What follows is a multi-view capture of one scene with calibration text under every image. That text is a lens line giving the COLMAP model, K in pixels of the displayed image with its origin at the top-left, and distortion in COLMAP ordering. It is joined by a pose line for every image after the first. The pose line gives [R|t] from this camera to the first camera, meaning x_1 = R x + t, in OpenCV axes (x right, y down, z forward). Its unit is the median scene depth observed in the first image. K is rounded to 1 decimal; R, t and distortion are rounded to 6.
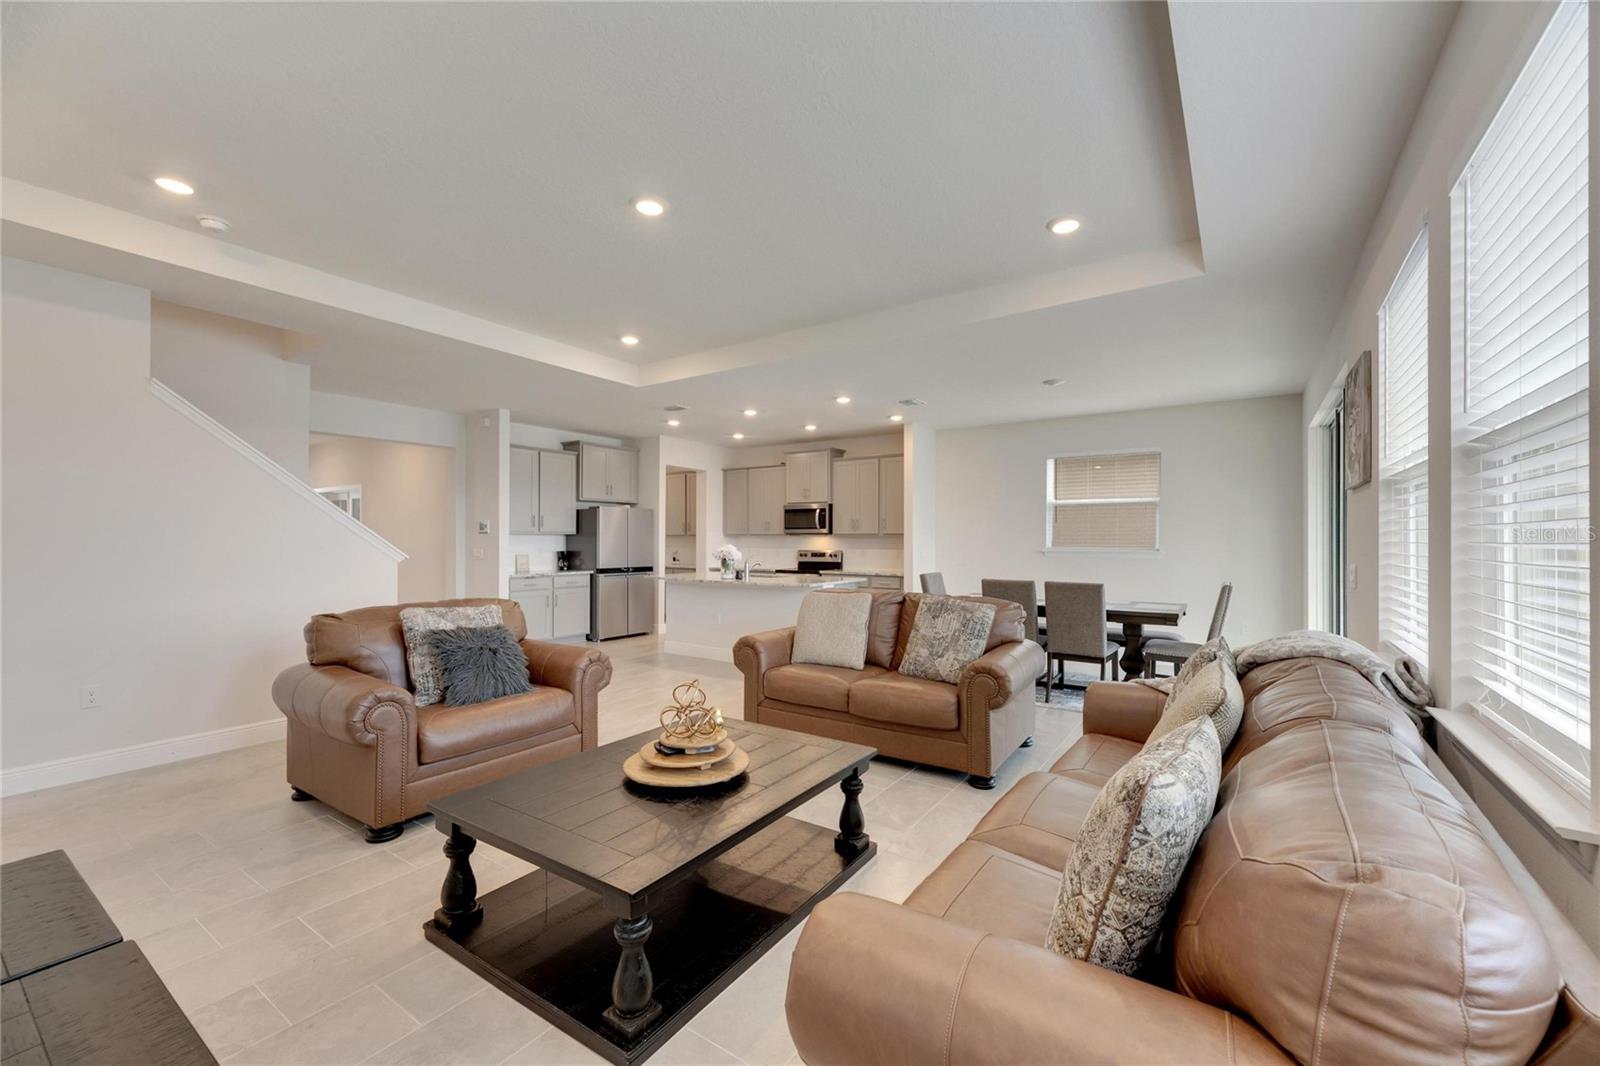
lens RADIAL K [[647.1, 0, 811.2], [0, 647.1, 535.8], [0, 0, 1]] dist [0.010981, -0.001805]
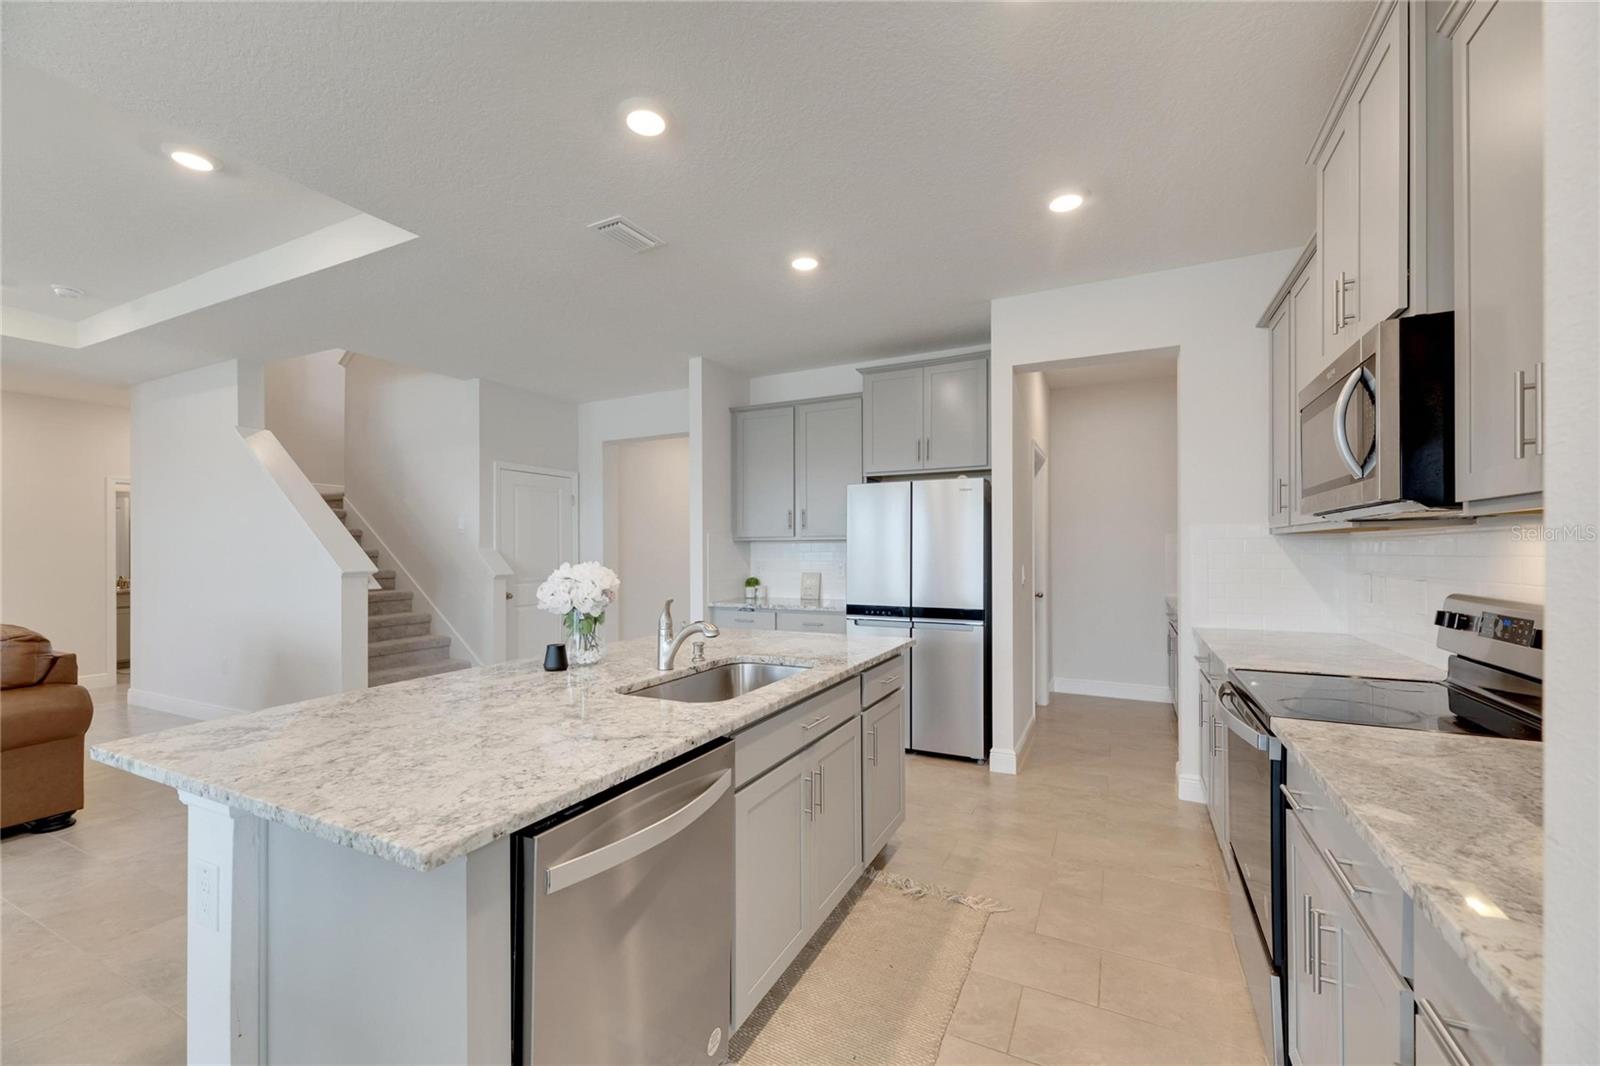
lens RADIAL K [[643.5, 0, 794.2], [0, 643.5, 546.6], [0, 0, 1]] dist [0.011937, -0.000481]
pose [[0.127241, -0.008900, -0.991832, 0.168640], [0.010372, 0.999917, -0.007642, 0.006890], [0.991818, -0.009315, 0.127323, 0.827739]]
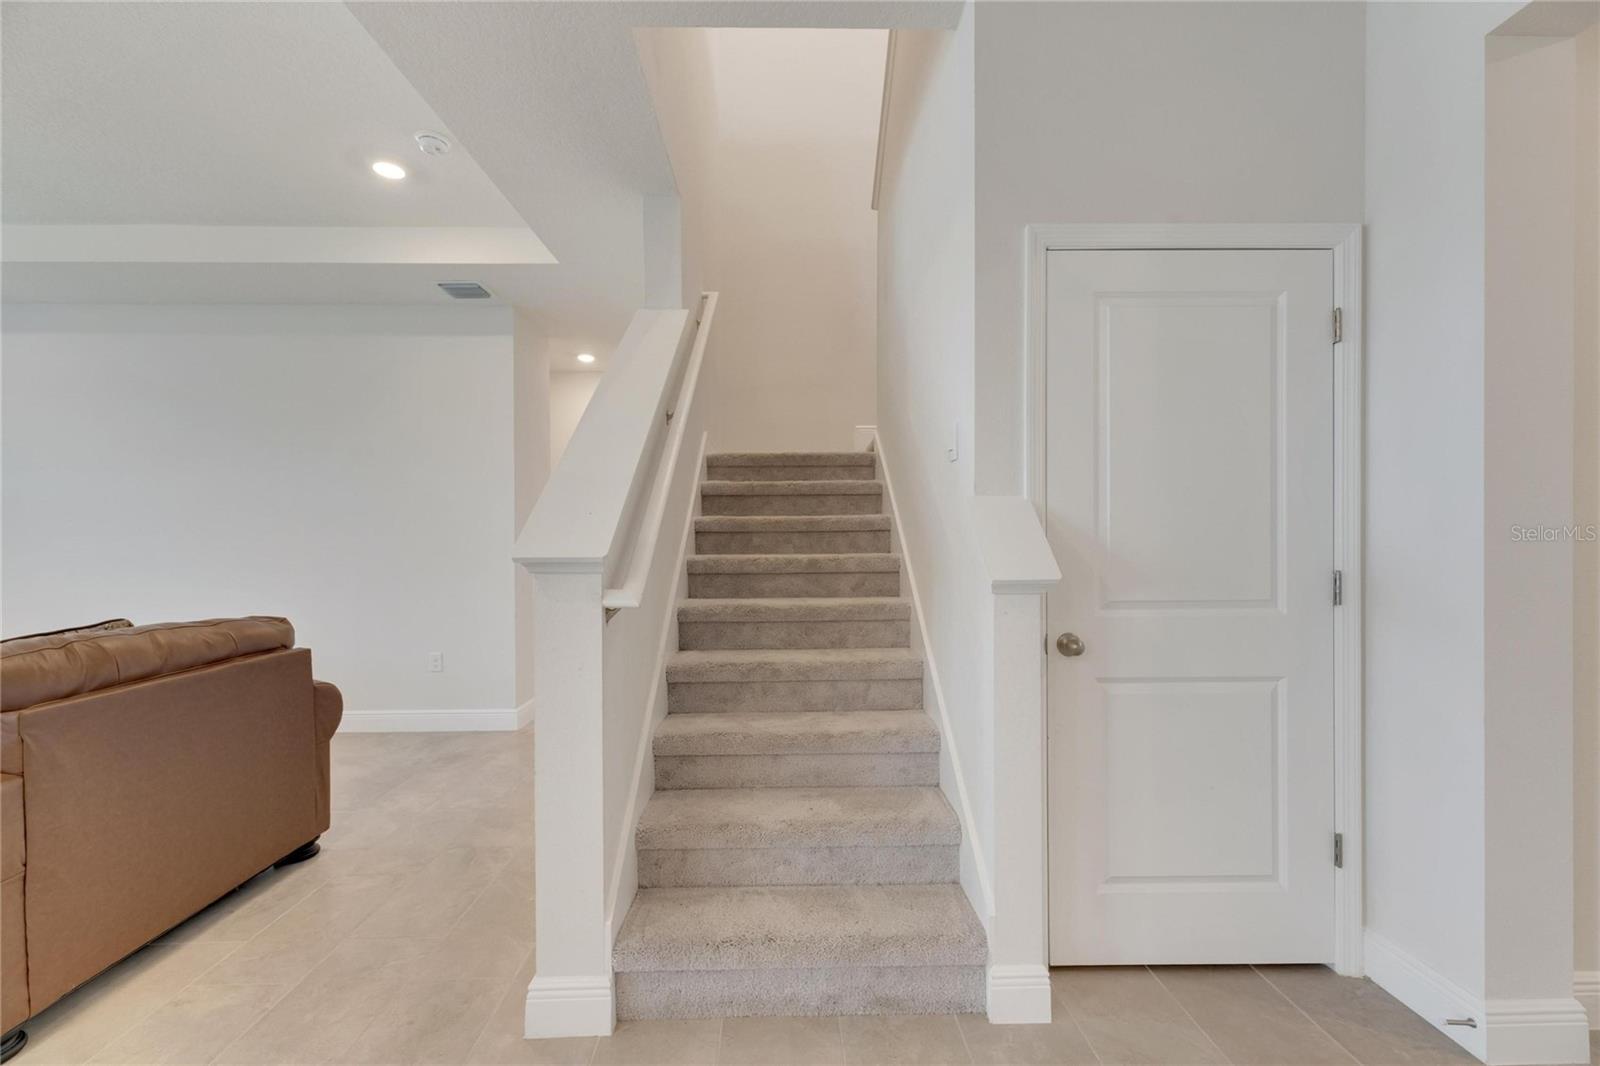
lens RADIAL K [[647.1, 0, 796.9], [0, 647.1, 545.2], [0, 0, 1]] dist [0.010981, -0.001805]
pose [[-0.812212, 0.006185, -0.583329, -0.308083], [0.006311, 0.999978, 0.001816, 0.015092], [0.583328, -0.002206, -0.812234, 0.743696]]
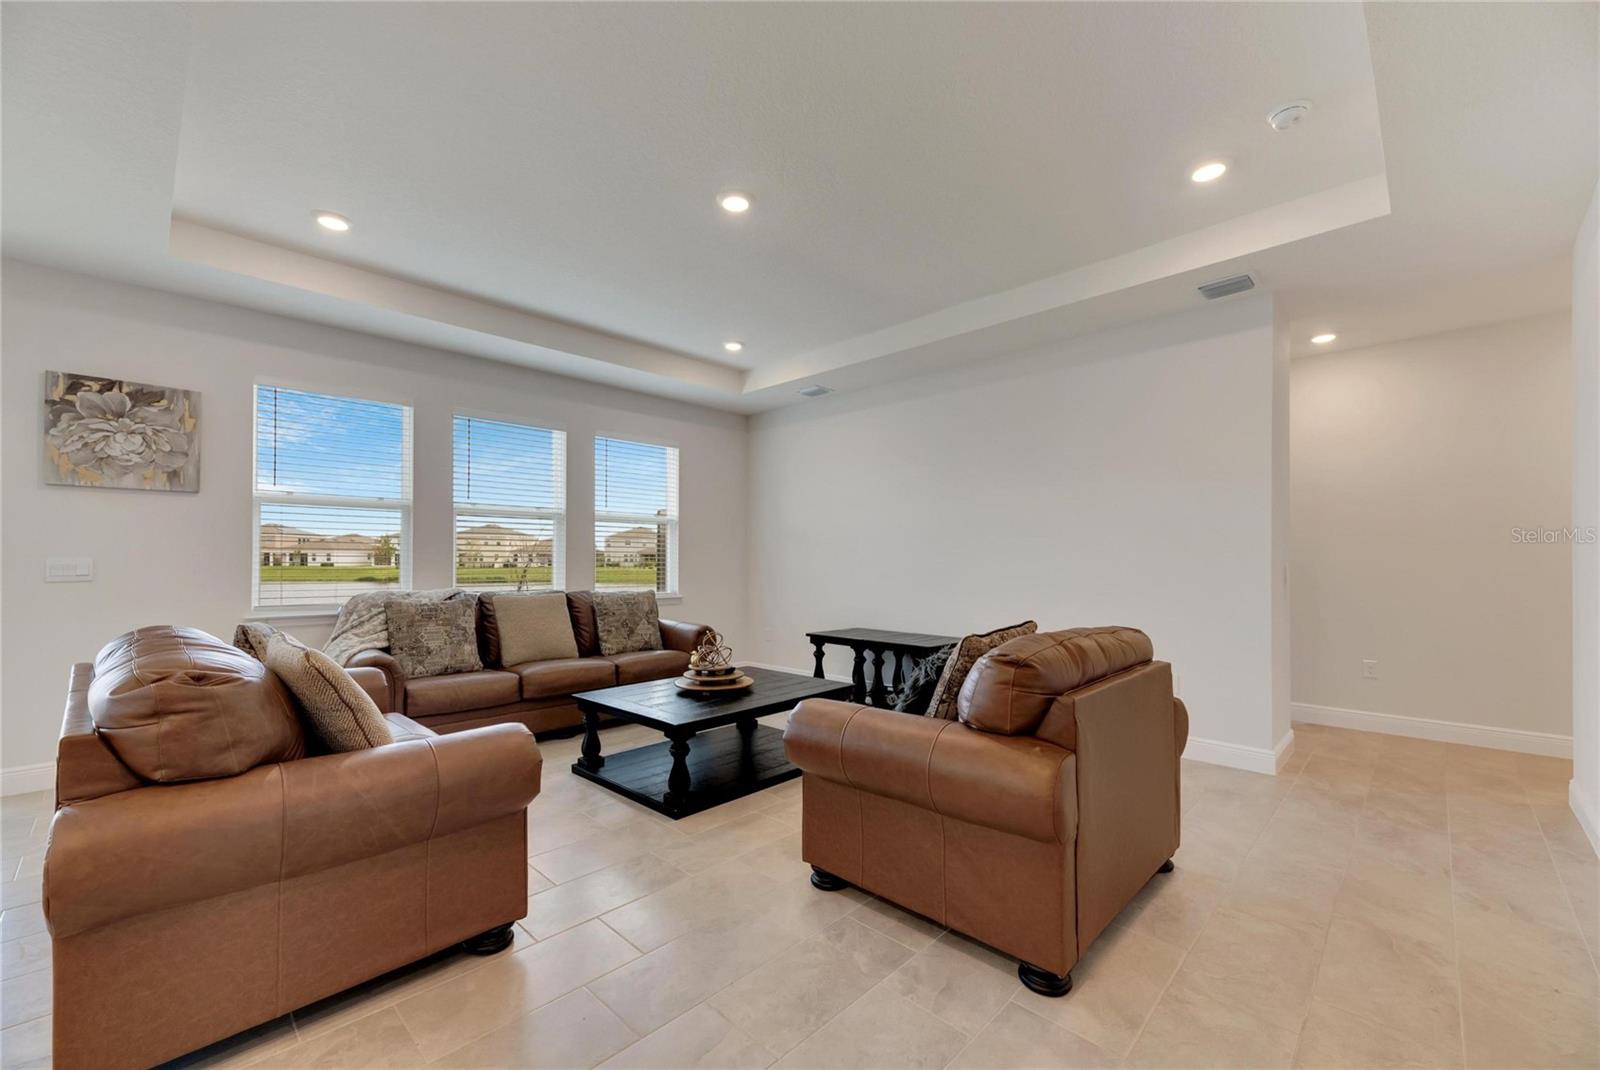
lens RADIAL K [[647.1, 0, 795.3], [0, 647.1, 552.8], [0, 0, 1]] dist [0.010981, -0.001805]
pose [[-0.985355, -0.003160, 0.170489, -0.189631], [-0.006136, 0.999838, -0.016934, 0.016734], [-0.170407, -0.017732, -0.985214, 0.699870]]
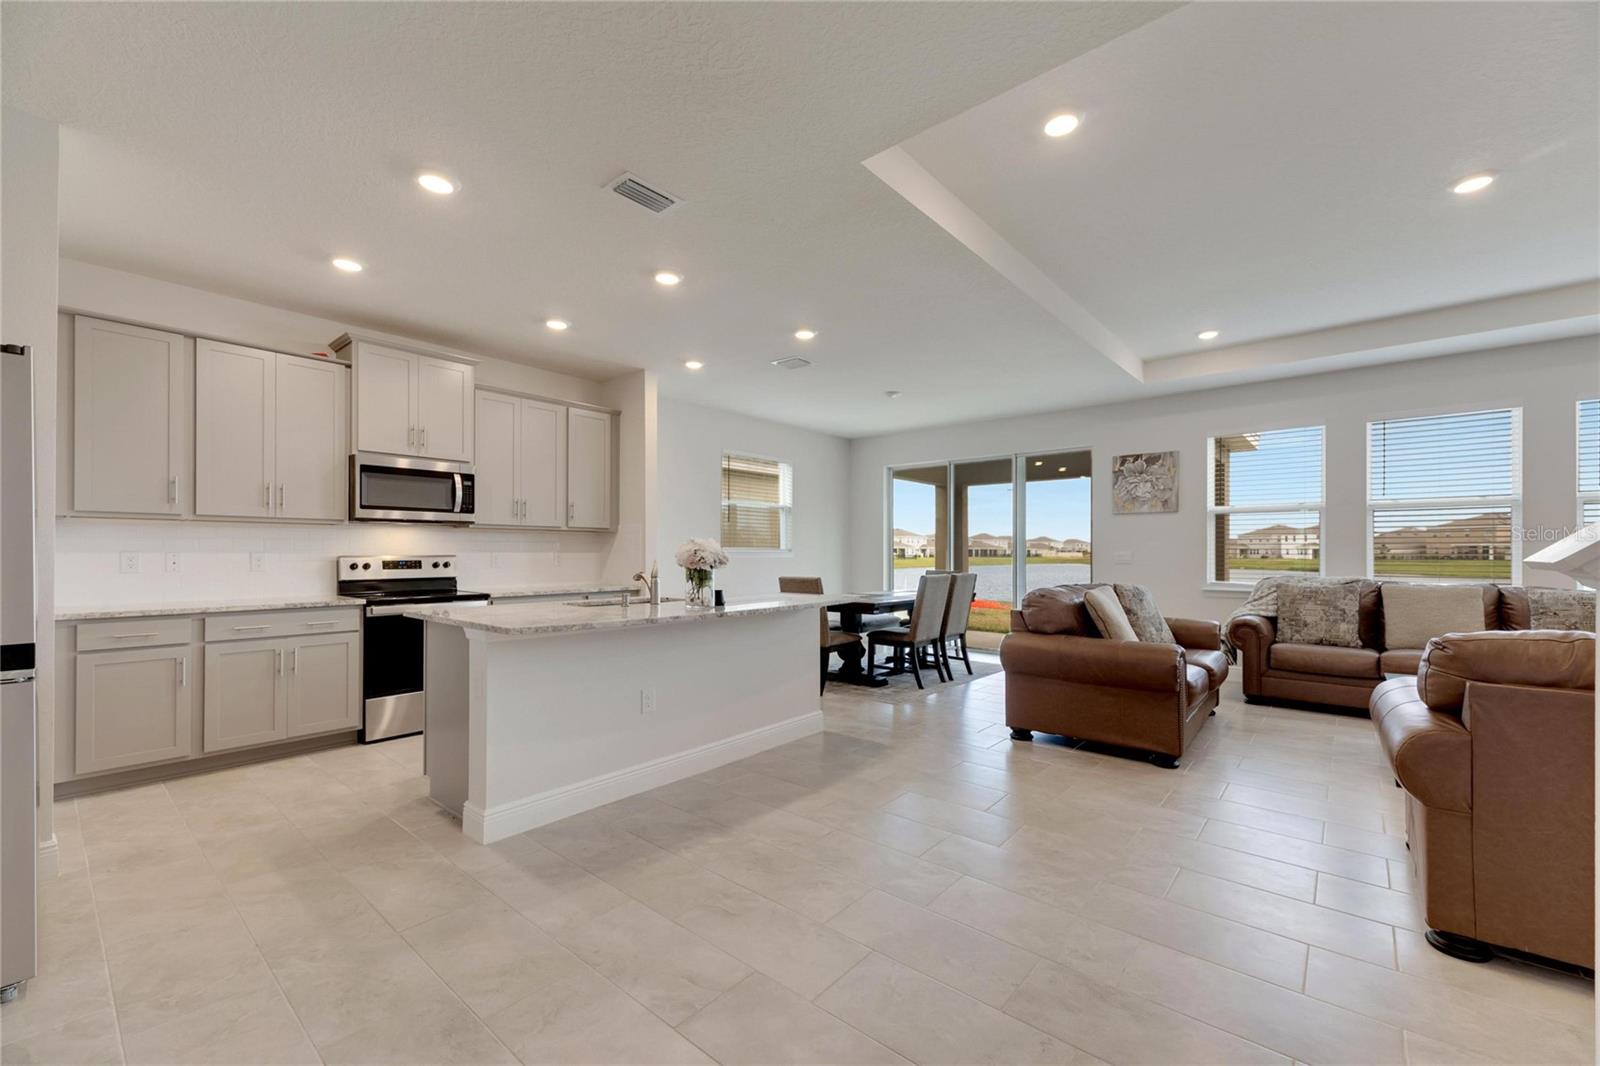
lens RADIAL K [[647.1, 0, 804.1], [0, 647.1, 551.5], [0, 0, 1]] dist [0.010981, -0.001805]
pose [[0.106923, -0.000972, 0.994267, -0.471379], [-0.006437, 0.999978, 0.001670, 0.017362], [-0.994246, -0.006579, 0.106915, 0.674721]]
